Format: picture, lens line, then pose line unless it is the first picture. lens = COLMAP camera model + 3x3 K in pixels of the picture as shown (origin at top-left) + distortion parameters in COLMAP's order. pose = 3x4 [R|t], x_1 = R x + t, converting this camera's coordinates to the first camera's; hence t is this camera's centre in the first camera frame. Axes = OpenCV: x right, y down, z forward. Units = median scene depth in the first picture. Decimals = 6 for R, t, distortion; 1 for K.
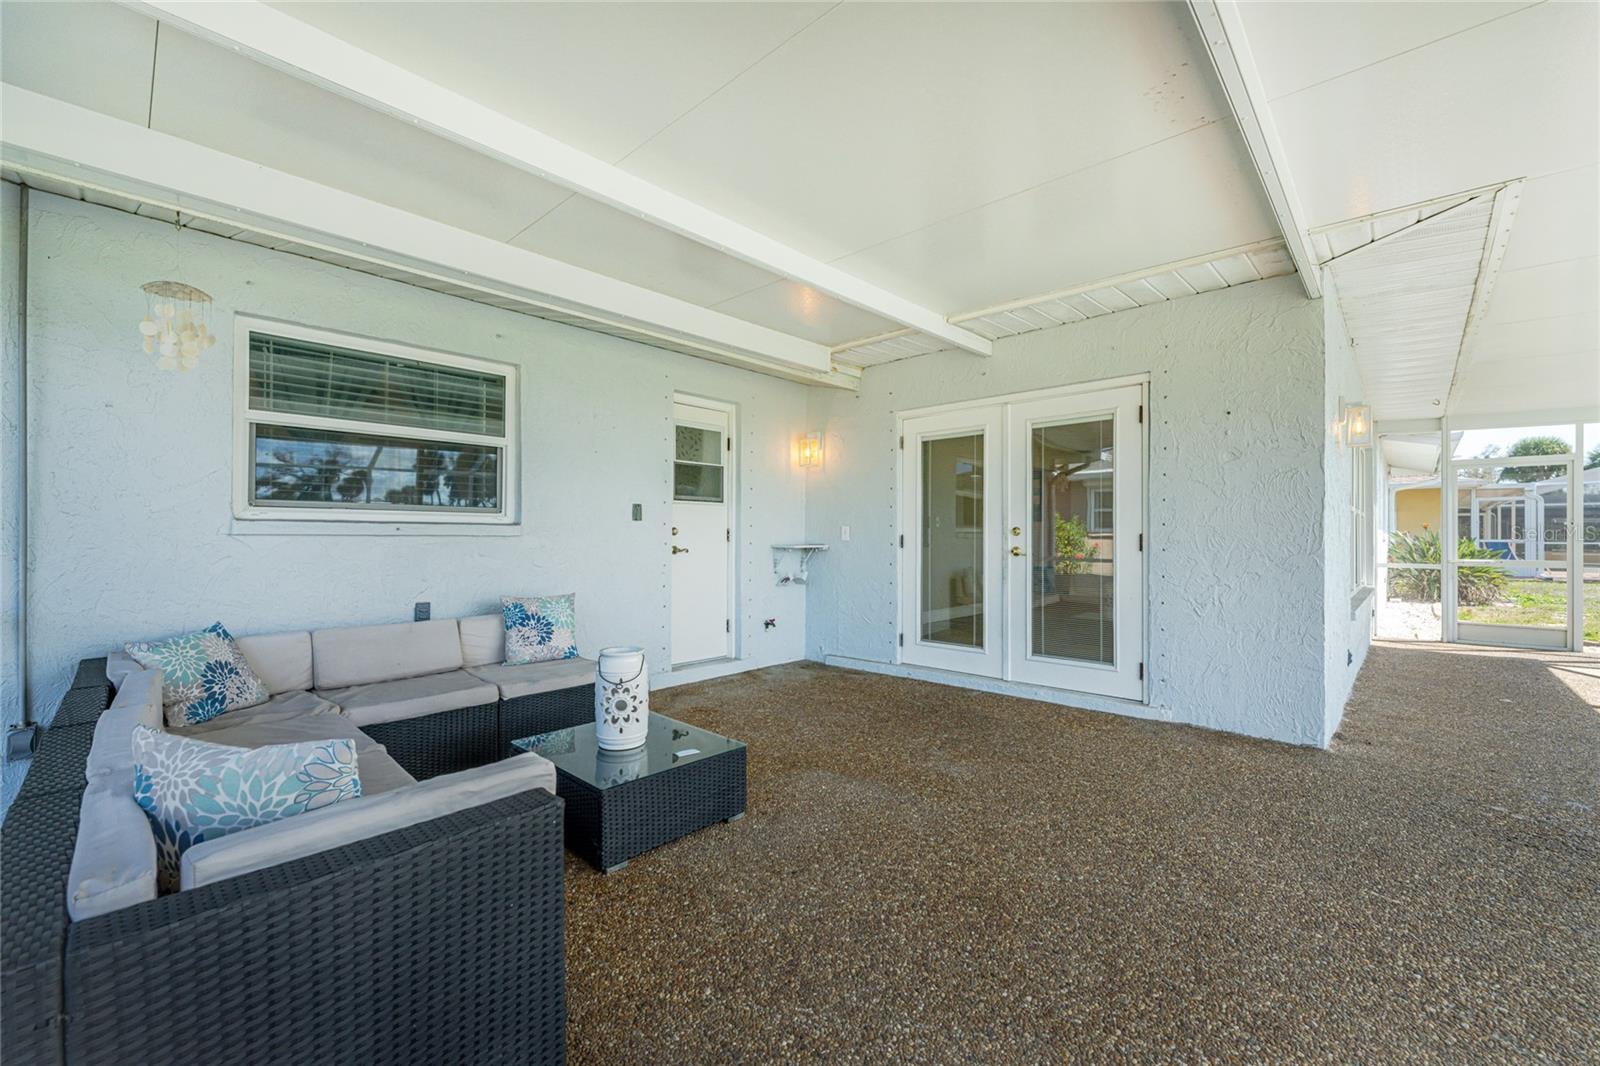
lens RADIAL K [[655.5, 0, 800.0], [0, 655.5, 533.0], [0, 0, 1]] dist [-0.000114, 0.000016]
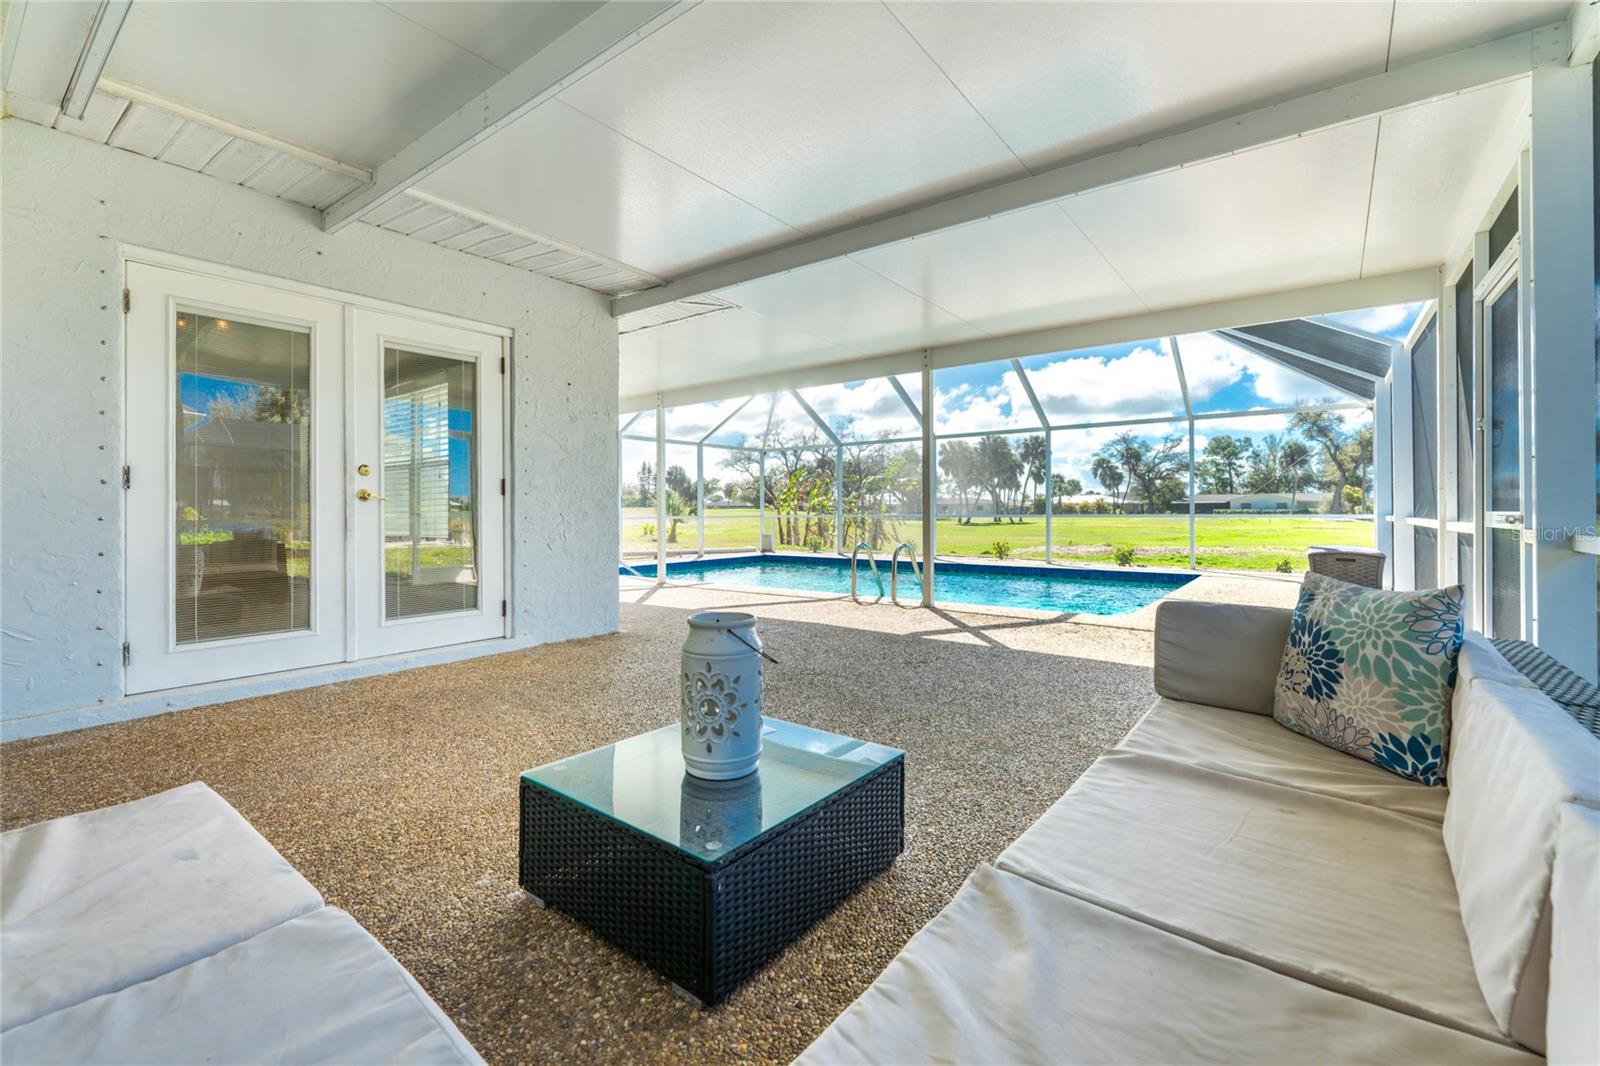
lens RADIAL K [[680.1, 0, 783.6], [0, 680.1, 515.5], [0, 0, 1]] dist [-0.001195, -0.000112]
pose [[-0.092590, -0.017036, 0.995559, -0.581763], [-0.011624, 0.999804, 0.016028, 0.036120], [-0.995636, -0.010089, -0.092770, 0.616336]]
